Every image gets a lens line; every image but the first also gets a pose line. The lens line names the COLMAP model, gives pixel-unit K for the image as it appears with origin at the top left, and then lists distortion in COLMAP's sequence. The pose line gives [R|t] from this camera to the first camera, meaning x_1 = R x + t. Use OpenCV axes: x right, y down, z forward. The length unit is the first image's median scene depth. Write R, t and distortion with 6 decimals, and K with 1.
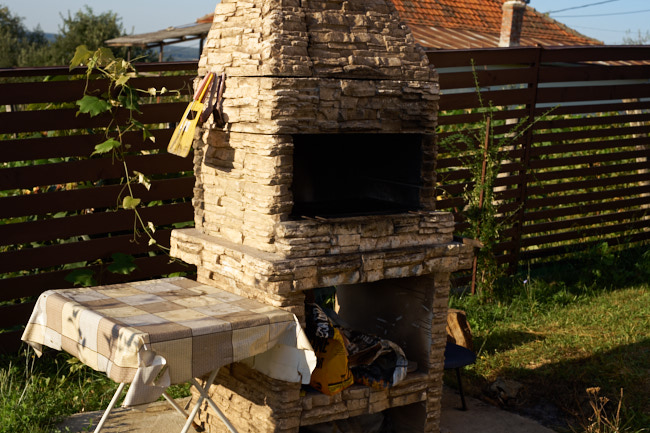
lens RADIAL K [[984.1, 0, 325.0], [0, 984.1, 216.5], [0, 0, 1]] dist [0.027378, 0.090534]
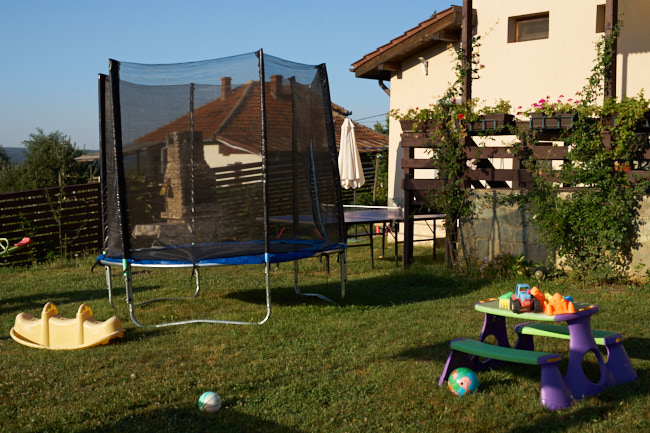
lens RADIAL K [[908.0, 0, 325.0], [0, 908.0, 216.5], [0, 0, 1]] dist [-0.001328, 0.048463]
pose [[0.993361, -0.073017, 0.088893, 0.235342], [0.080350, 0.993395, -0.081917, 0.456041], [-0.082325, 0.088516, 0.992667, -3.375315]]
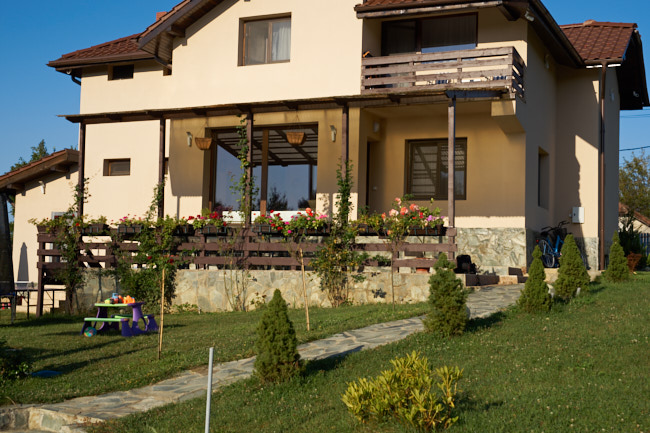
lens RADIAL K [[908.0, 0, 325.0], [0, 908.0, 216.5], [0, 0, 1]] dist [-0.001328, 0.048463]
pose [[0.855907, -0.026283, 0.516462, -0.447953], [0.122745, 0.980492, -0.153523, 0.815951], [-0.502352, 0.194795, 0.842436, -5.403229]]
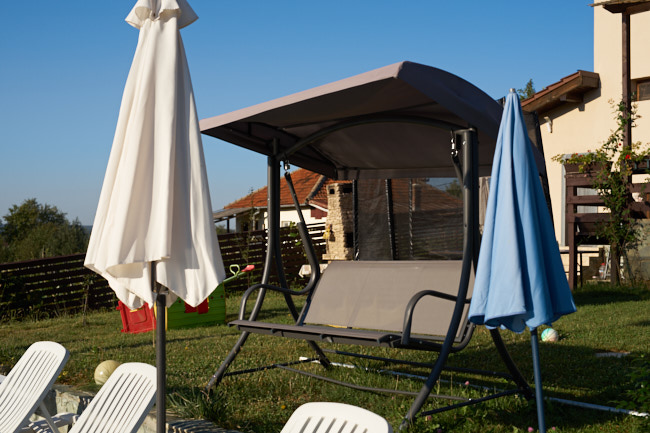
lens RADIAL K [[908.0, 0, 325.0], [0, 908.0, 216.5], [0, 0, 1]] dist [-0.001328, 0.048463]
pose [[0.996196, -0.072956, 0.047653, -0.367899], [0.079973, 0.982627, -0.167475, 0.639462], [-0.034607, 0.170649, 0.984724, -3.867677]]
